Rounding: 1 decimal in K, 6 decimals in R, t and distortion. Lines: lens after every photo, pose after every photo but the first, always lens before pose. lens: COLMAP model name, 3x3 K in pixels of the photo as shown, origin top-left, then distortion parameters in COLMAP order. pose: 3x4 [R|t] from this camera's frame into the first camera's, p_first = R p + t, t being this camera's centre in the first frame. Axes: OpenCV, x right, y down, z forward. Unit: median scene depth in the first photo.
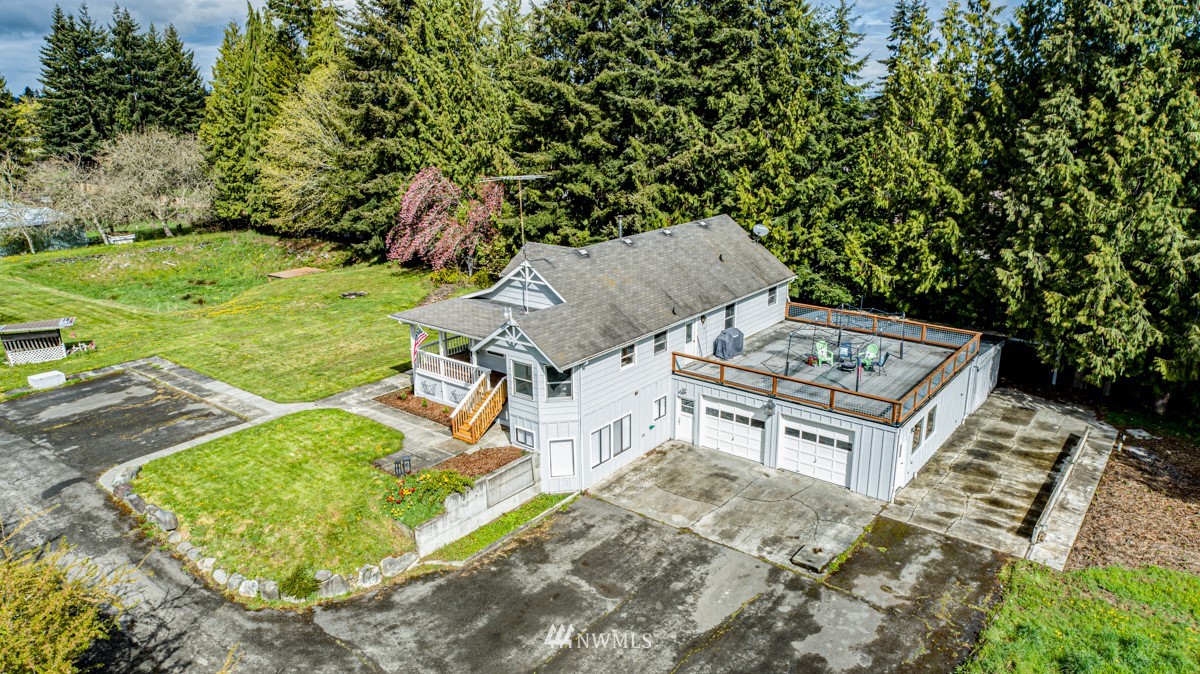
lens RADIAL K [[812.0, 0, 602.4], [0, 812.0, 332.8], [0, 0, 1]] dist [-0.011690, 0.005003]
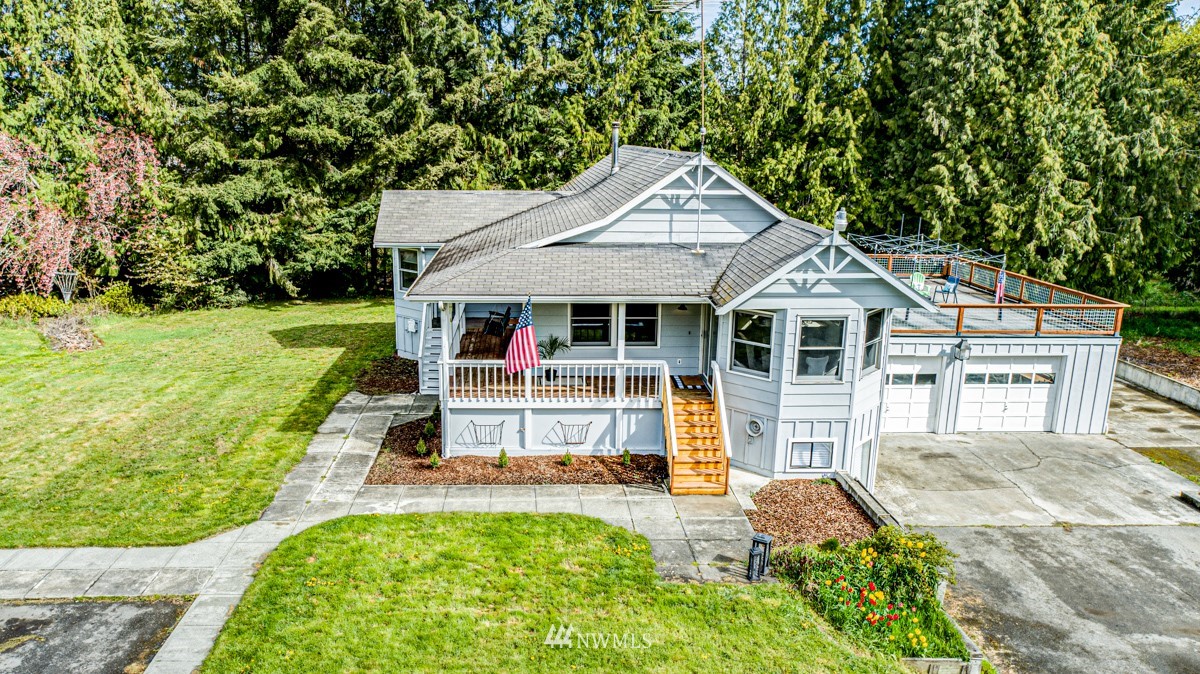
lens RADIAL K [[876.9, 0, 558.1], [0, 876.9, 346.6], [0, 0, 1]] dist [-0.015685, 0.009762]
pose [[0.765640, -0.137354, 0.628434, -0.567360], [0.165290, 0.986143, 0.014159, 0.017044], [-0.621671, 0.093033, 0.777734, 0.599920]]
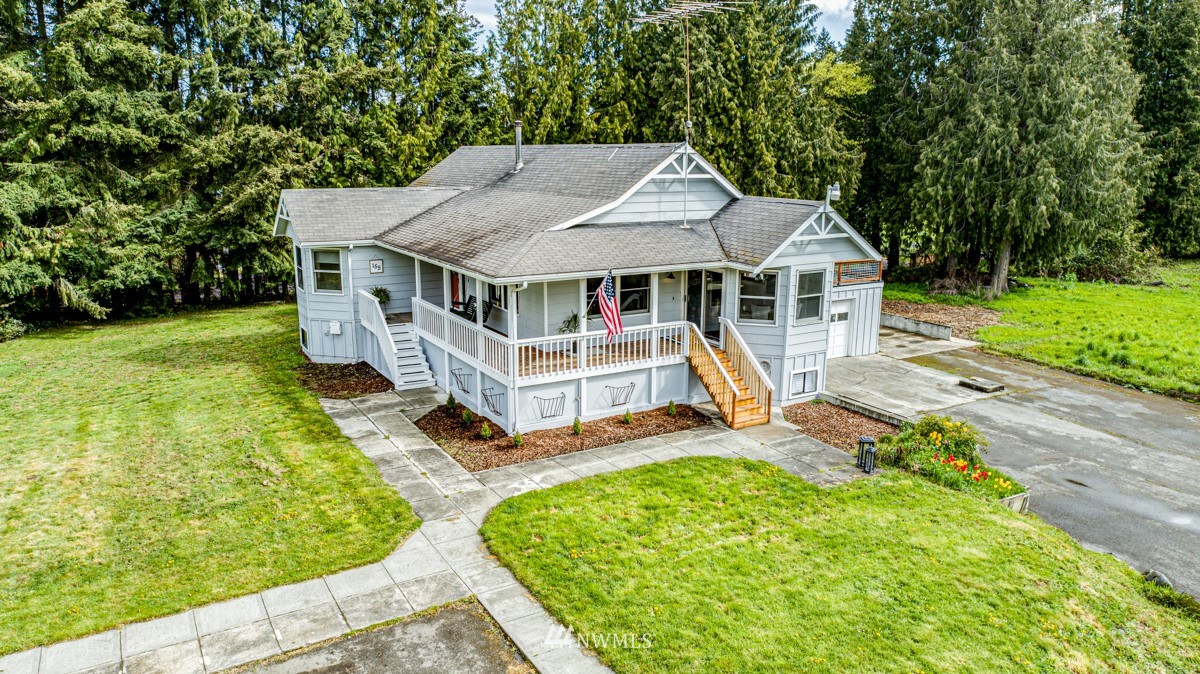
lens RADIAL K [[812.0, 0, 605.9], [0, 812.0, 321.8], [0, 0, 1]] dist [-0.011690, 0.005003]
pose [[0.354451, -0.176926, 0.918184, -0.746908], [0.249297, 0.964276, 0.089571, -0.025063], [-0.901230, 0.197152, 0.385896, 0.828968]]
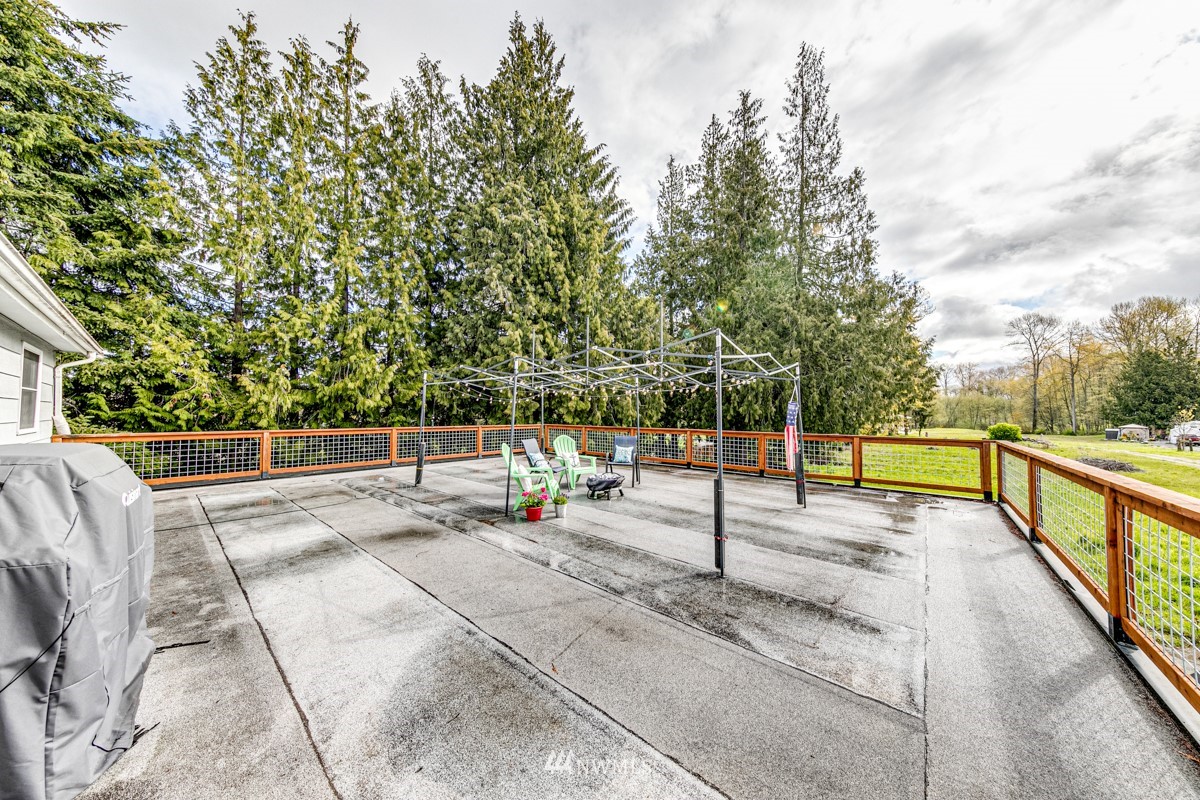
lens RADIAL K [[390.6, 0, 607.6], [0, 390.6, 403.8], [0, 0, 1]] dist [0.000417, -0.000029]
pose [[0.037385, 0.032449, 0.998774, 0.113313], [0.275817, 0.960313, -0.041523, 0.016017], [-0.960483, 0.277031, 0.026951, 1.062374]]
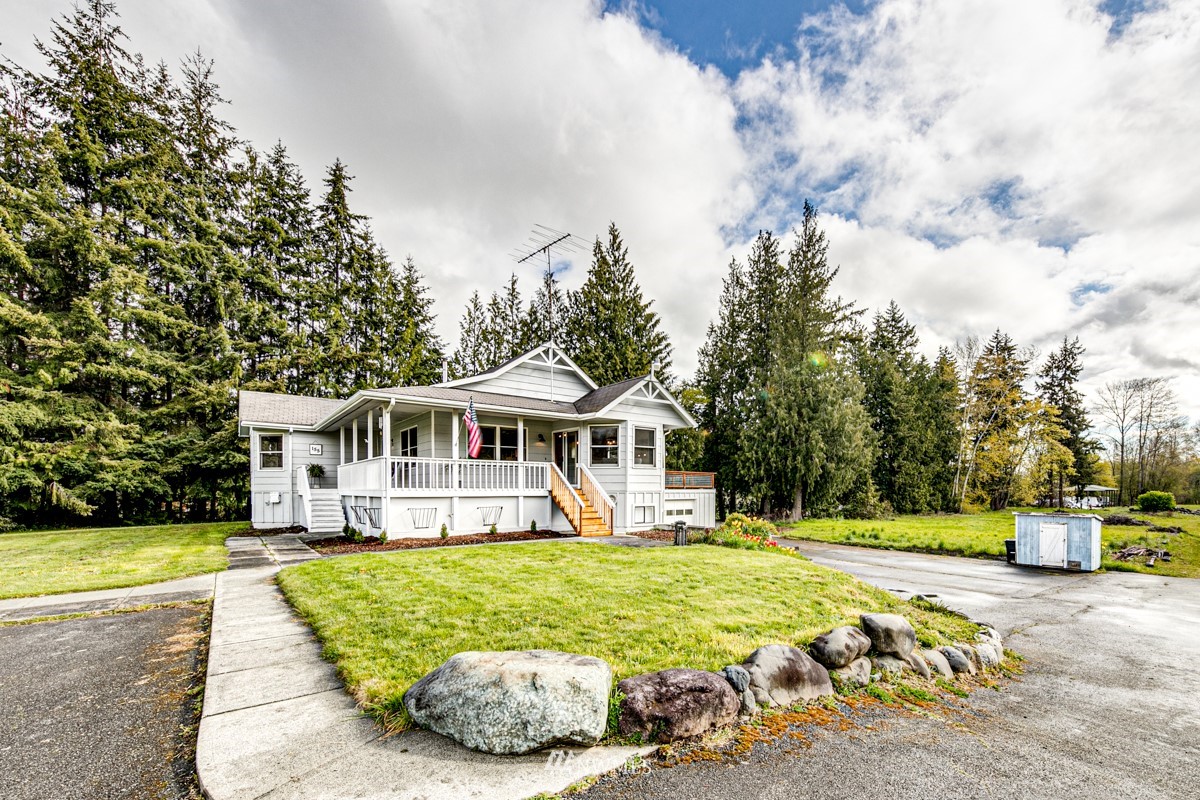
lens RADIAL K [[504.9, 0, 638.8], [0, 504.9, 488.8], [0, 0, 1]] dist [0.002968, -0.000772]
pose [[0.222998, 0.008218, 0.974784, -0.612533], [0.270884, 0.960059, -0.070063, 0.131781], [-0.936426, 0.279677, 0.211865, 0.833229]]
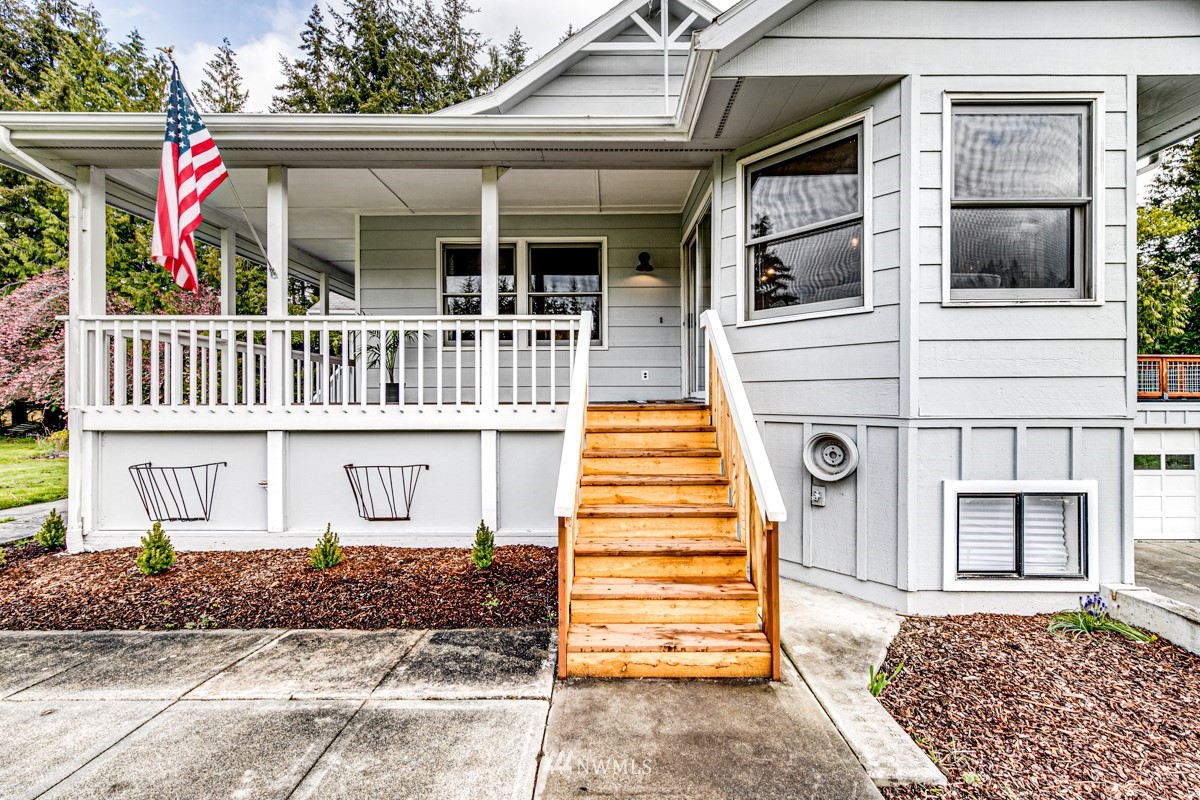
lens RADIAL K [[504.9, 0, 602.7], [0, 504.9, 396.0], [0, 0, 1]] dist [0.002968, -0.000772]
pose [[0.794143, 0.010217, 0.607644, -0.227563], [0.165966, 0.958206, -0.233017, 0.104025], [-0.584629, 0.285898, 0.759257, 0.909736]]
